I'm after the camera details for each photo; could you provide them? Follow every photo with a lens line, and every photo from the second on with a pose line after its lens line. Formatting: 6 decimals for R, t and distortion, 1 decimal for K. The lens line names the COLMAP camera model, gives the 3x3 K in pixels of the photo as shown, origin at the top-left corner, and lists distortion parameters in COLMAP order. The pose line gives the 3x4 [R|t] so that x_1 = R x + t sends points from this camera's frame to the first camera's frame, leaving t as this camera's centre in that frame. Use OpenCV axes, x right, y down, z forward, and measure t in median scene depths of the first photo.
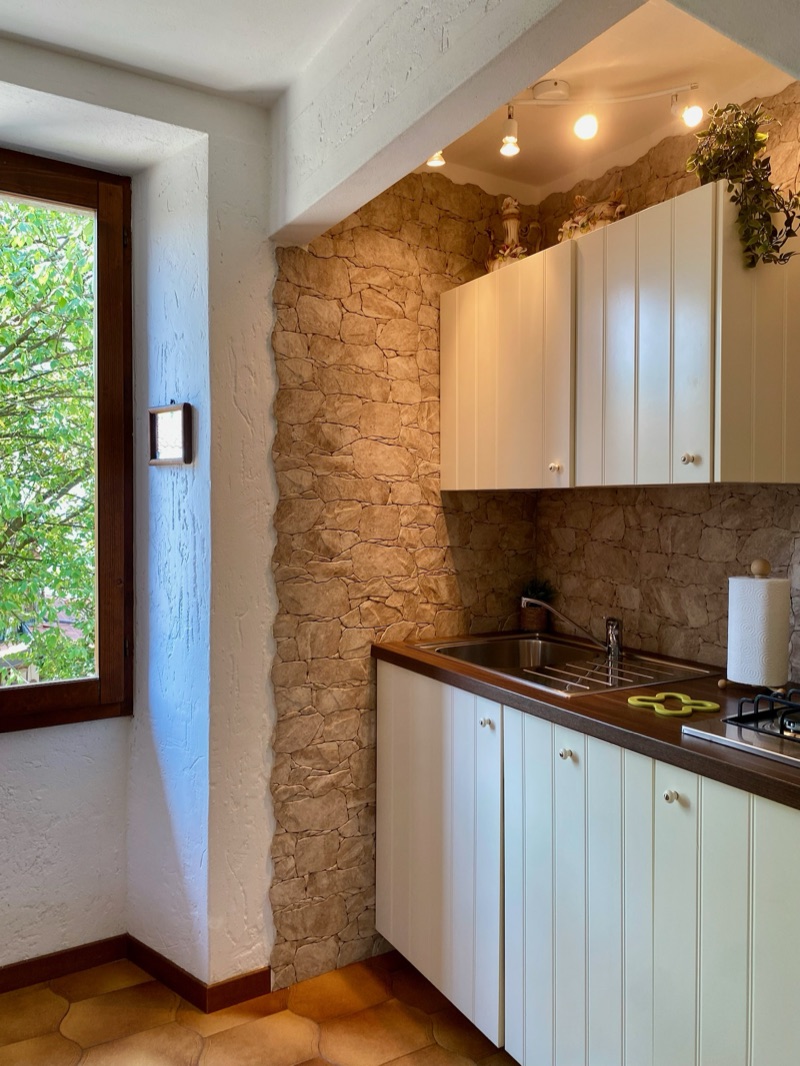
lens RADIAL K [[767.1, 0, 400.0], [0, 767.1, 533.0], [0, 0, 1]] dist [-0.006742, -0.002252]
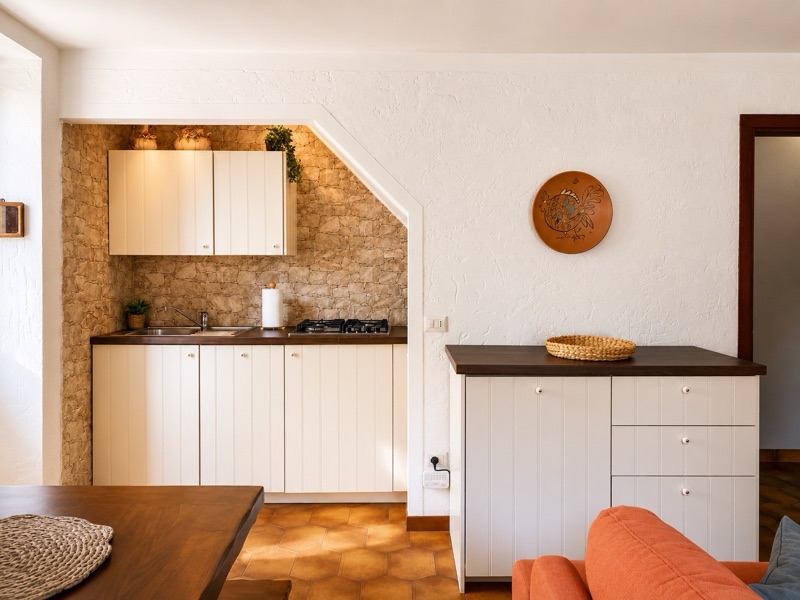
lens RADIAL K [[575.7, 0, 400.0], [0, 575.7, 300.0], [0, 0, 1]] dist [-0.006742, -0.002252]
pose [[0.515187, -0.054408, 0.855349, -0.886260], [0.029298, 0.998518, 0.045869, 0.014838], [-0.856577, 0.001429, 0.516017, -0.383898]]
